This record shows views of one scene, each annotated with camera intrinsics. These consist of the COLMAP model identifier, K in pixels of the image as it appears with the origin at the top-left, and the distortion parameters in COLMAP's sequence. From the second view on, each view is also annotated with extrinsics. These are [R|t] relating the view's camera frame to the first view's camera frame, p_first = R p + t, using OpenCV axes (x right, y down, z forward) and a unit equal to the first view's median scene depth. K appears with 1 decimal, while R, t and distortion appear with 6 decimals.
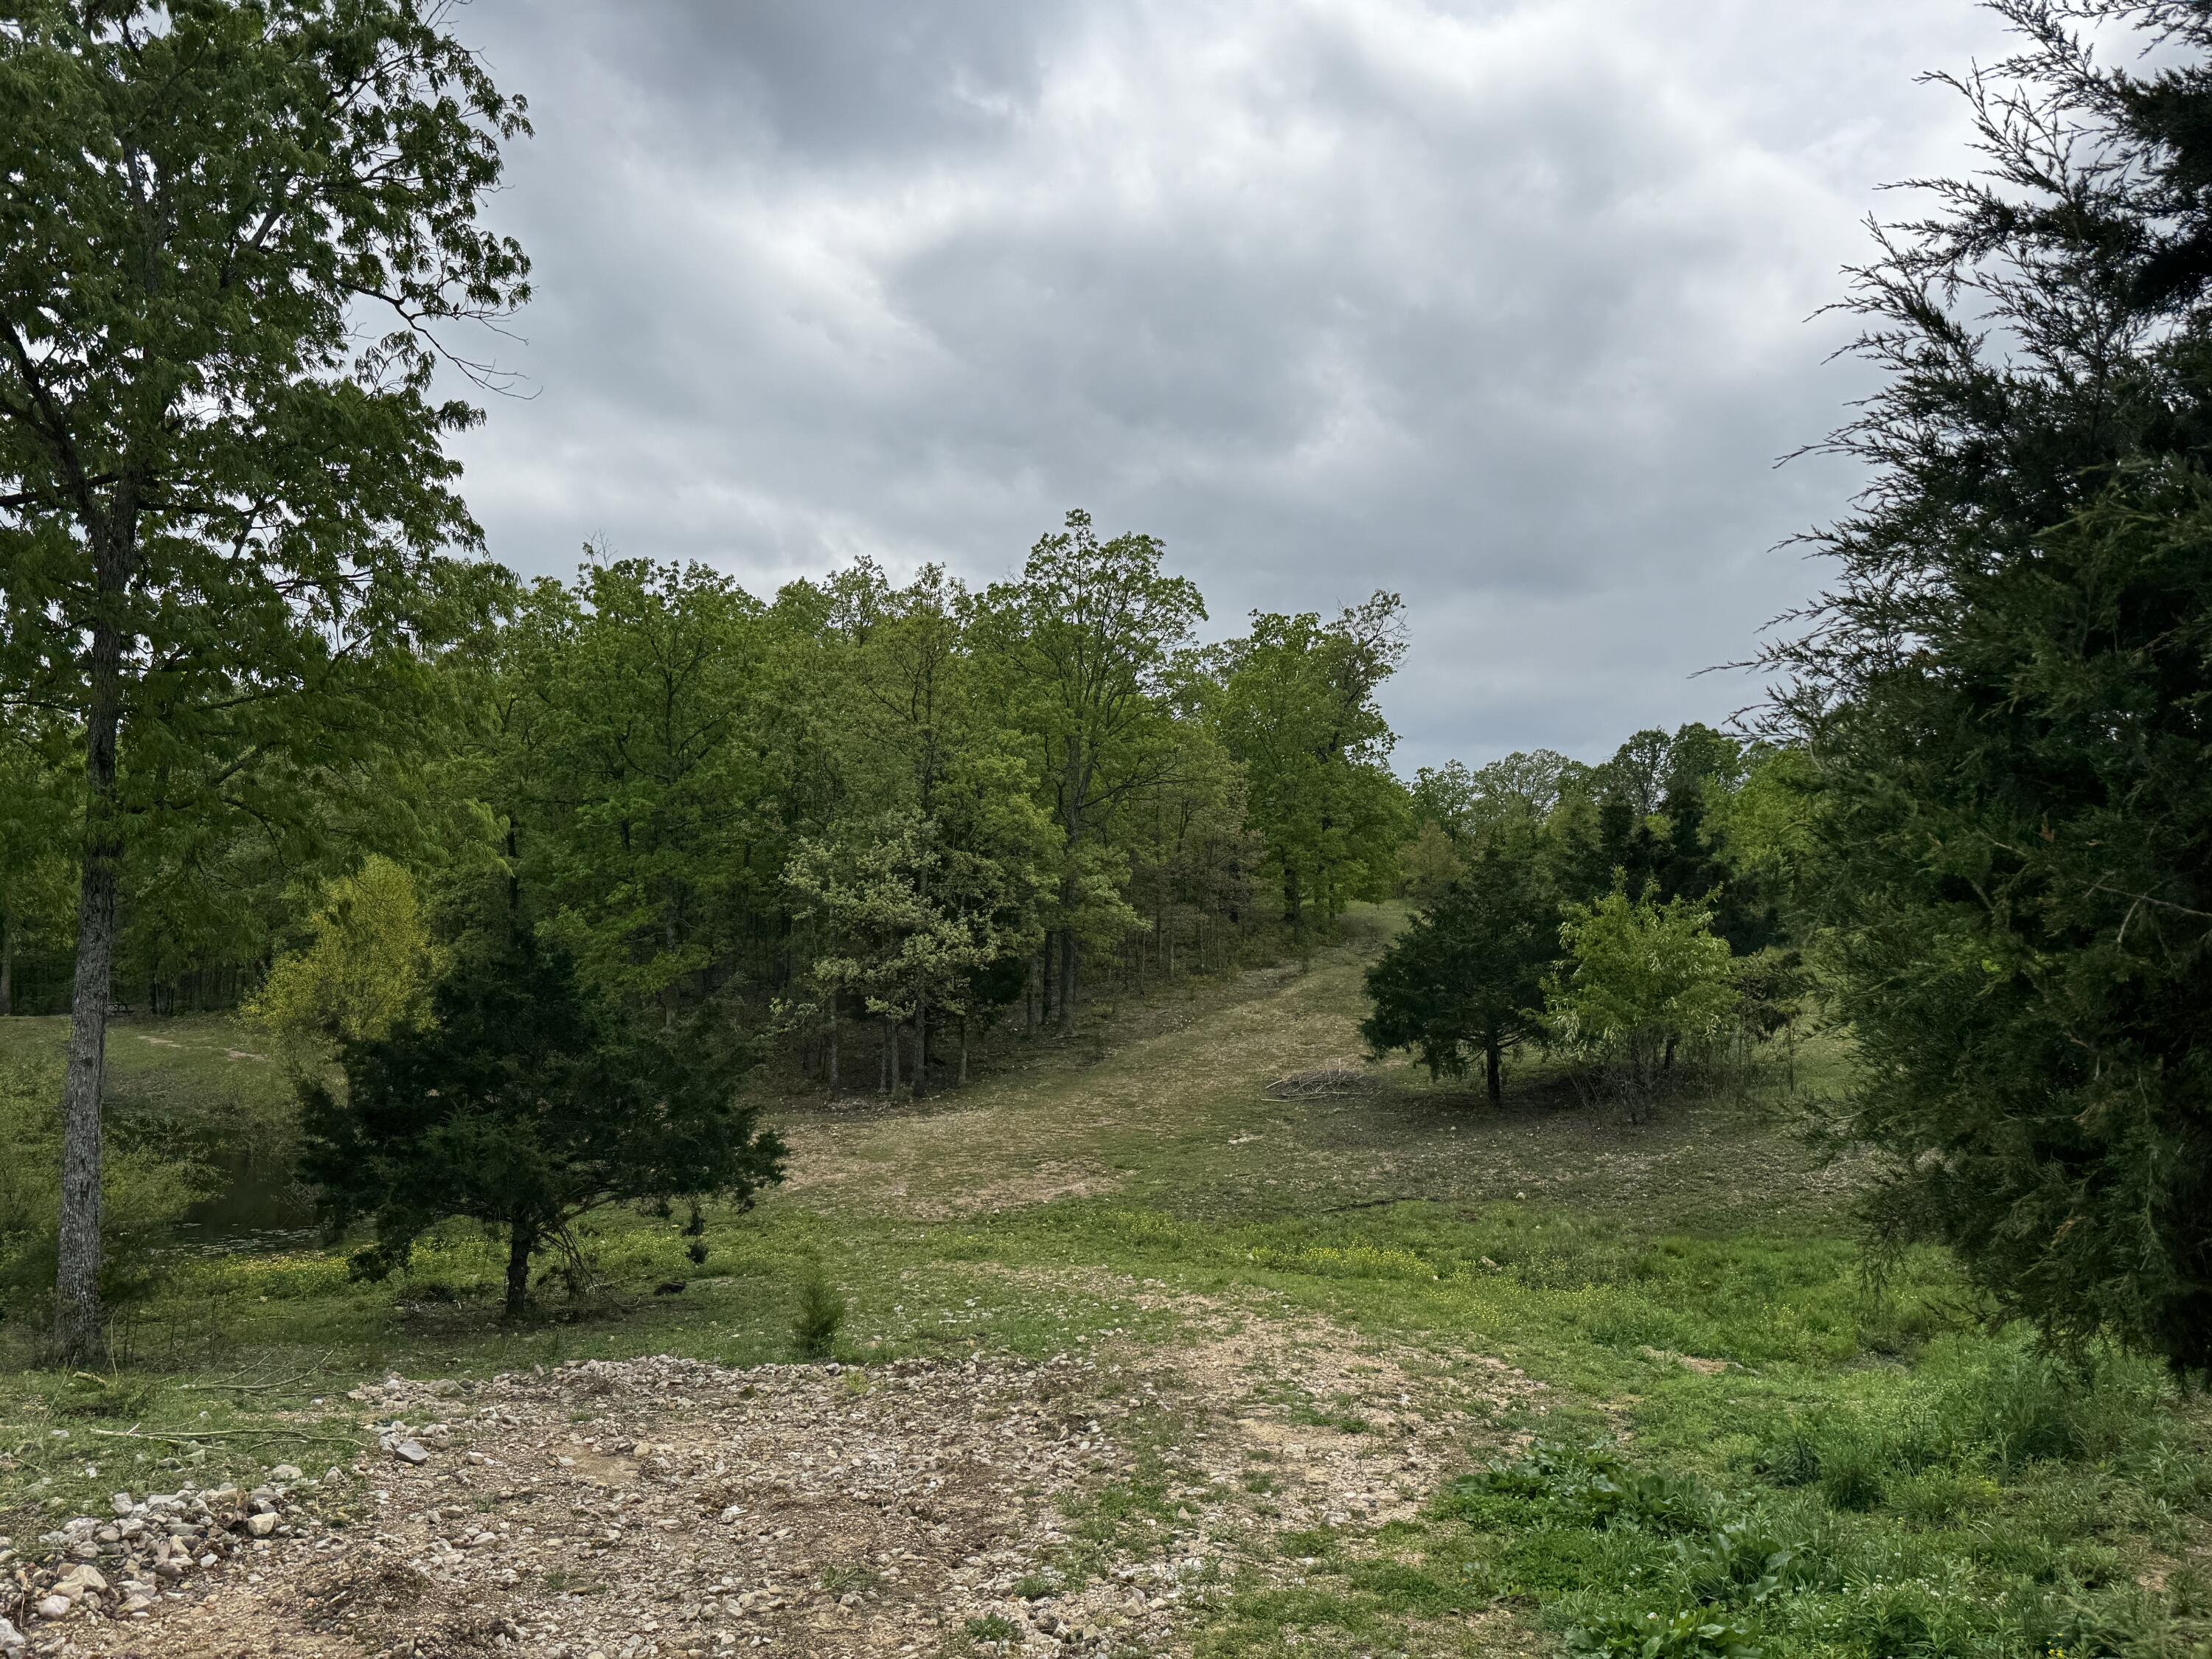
lens RADIAL K [[1542.6, 0, 1095.1], [0, 1542.6, 832.6], [0, 0, 1]] dist [0.153284, -0.241028]
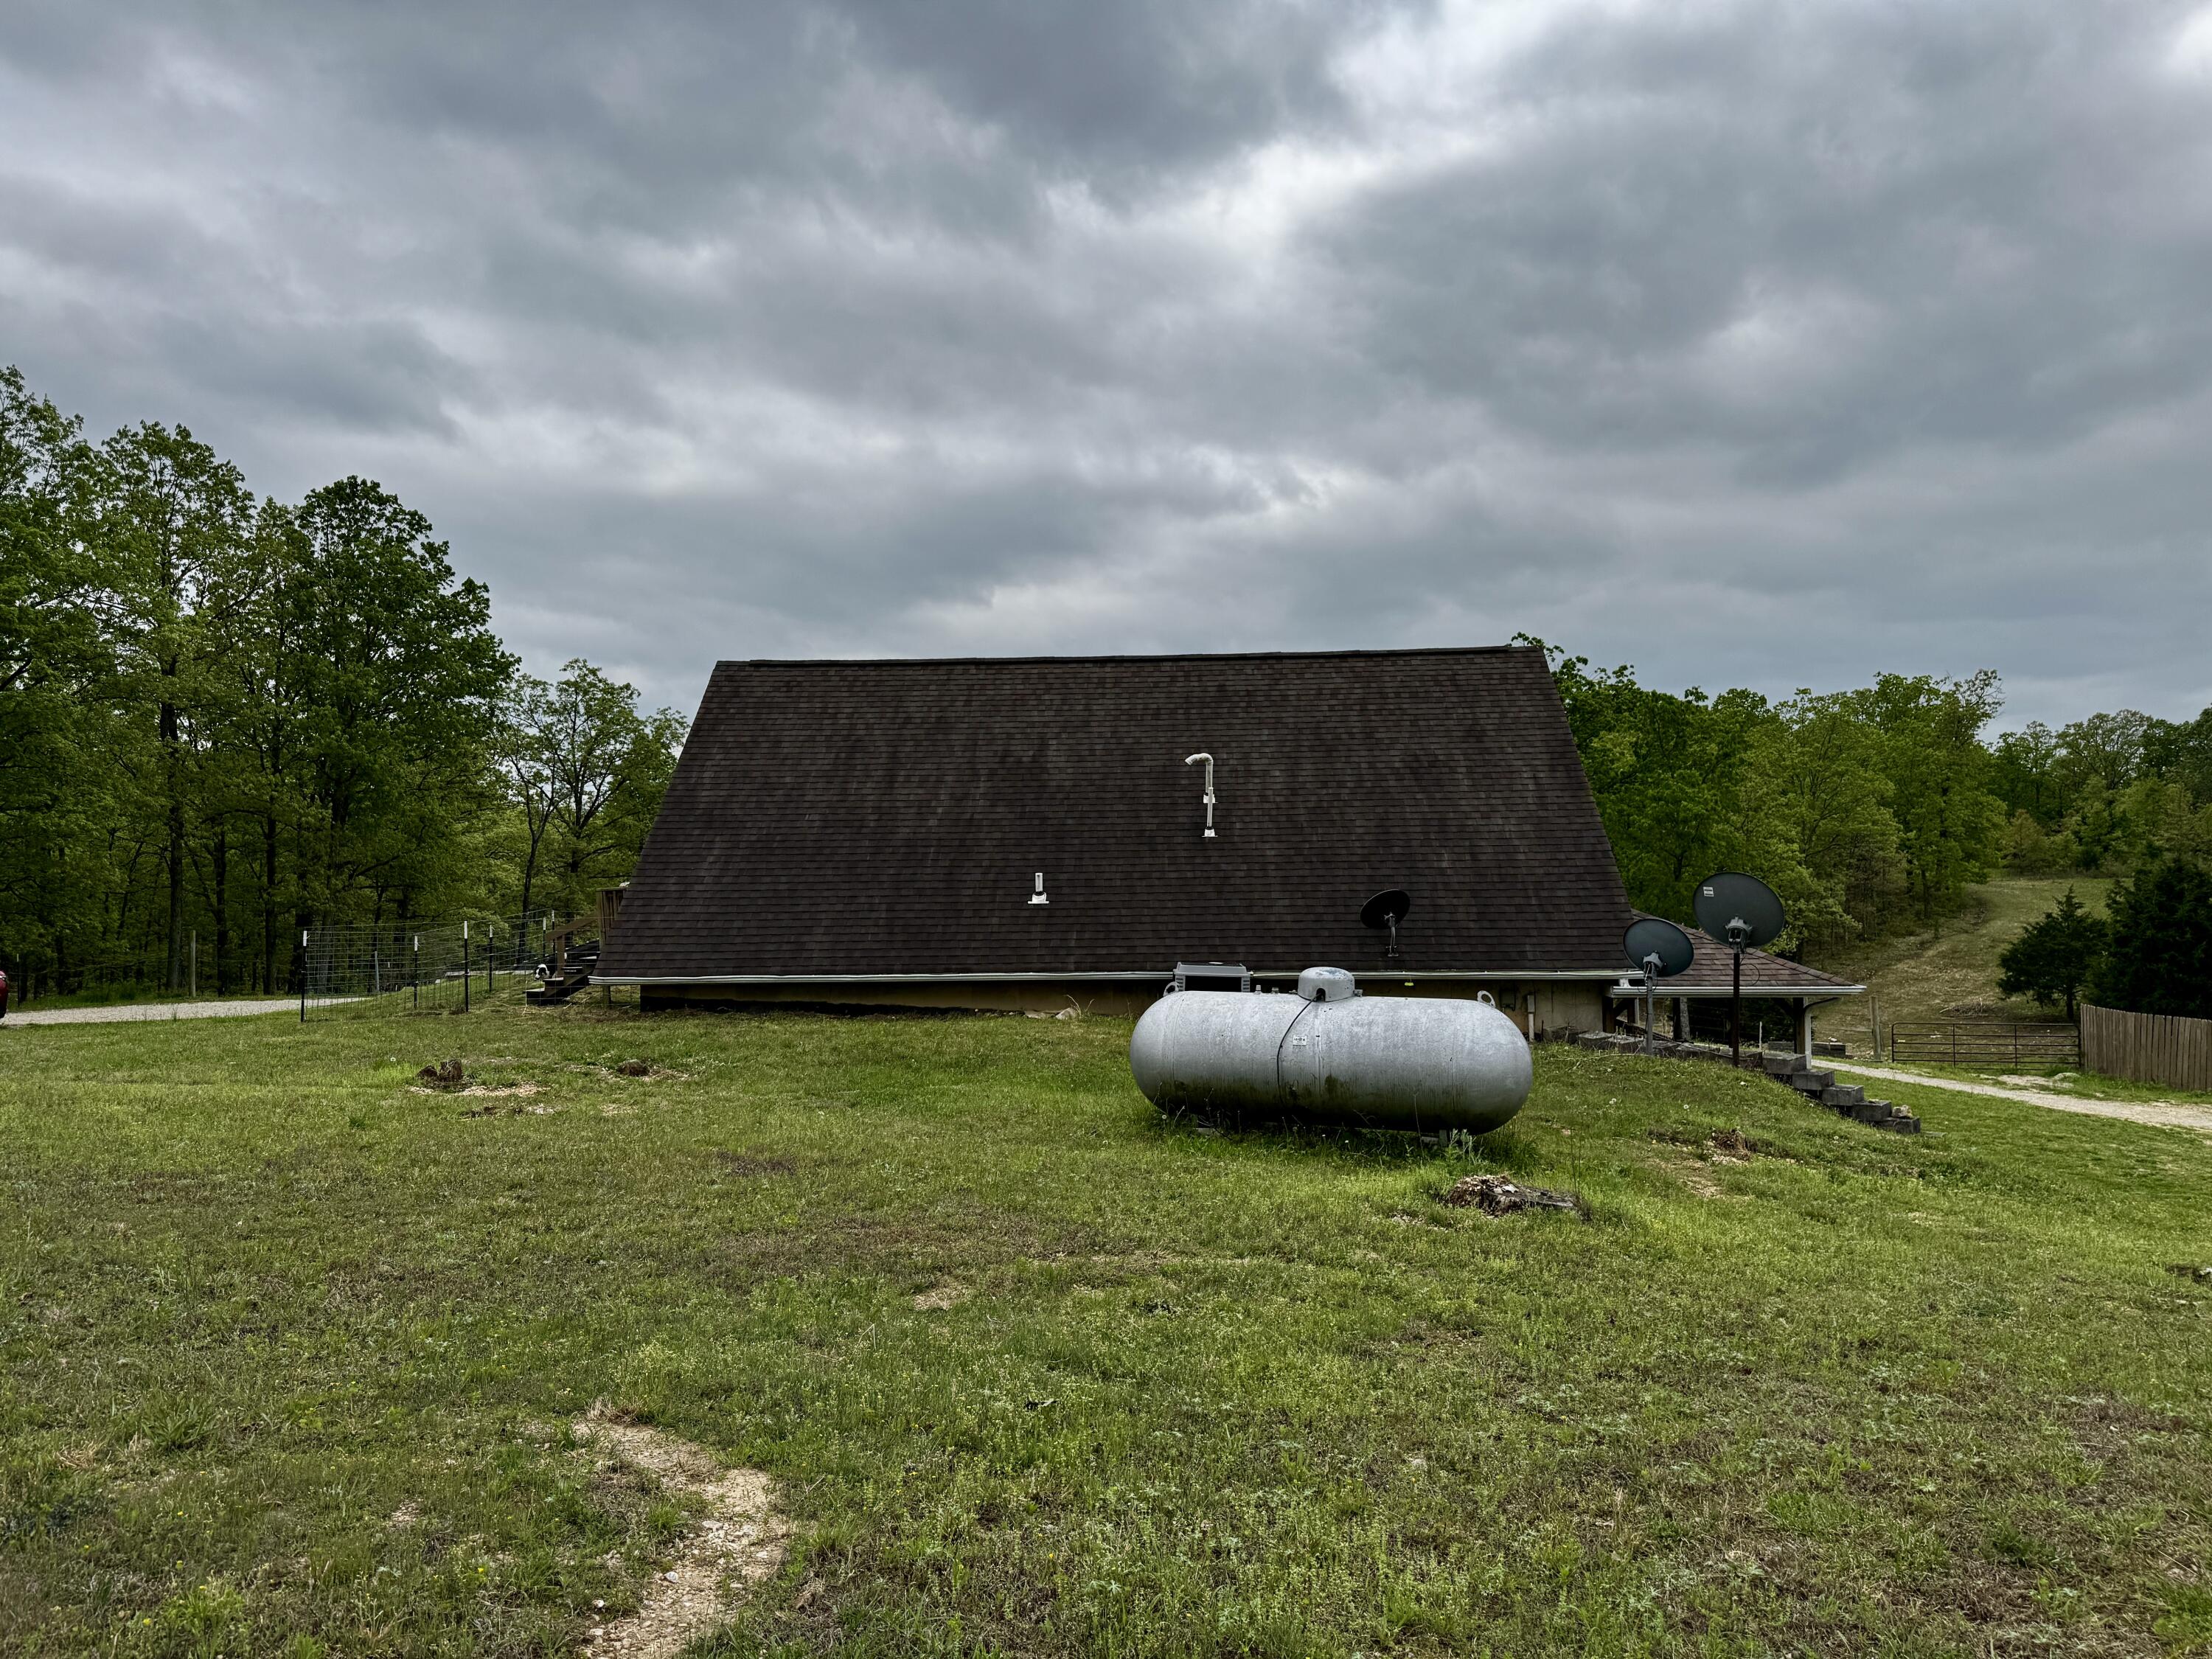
lens RADIAL K [[1559.0, 0, 1093.3], [0, 1559.0, 833.8], [0, 0, 1]] dist [0.051624, -0.067835]
pose [[0.951802, -0.024889, -0.305700, -0.179811], [0.040616, 0.998152, 0.045190, -0.117517], [0.304011, -0.055428, 0.951055, -0.730404]]
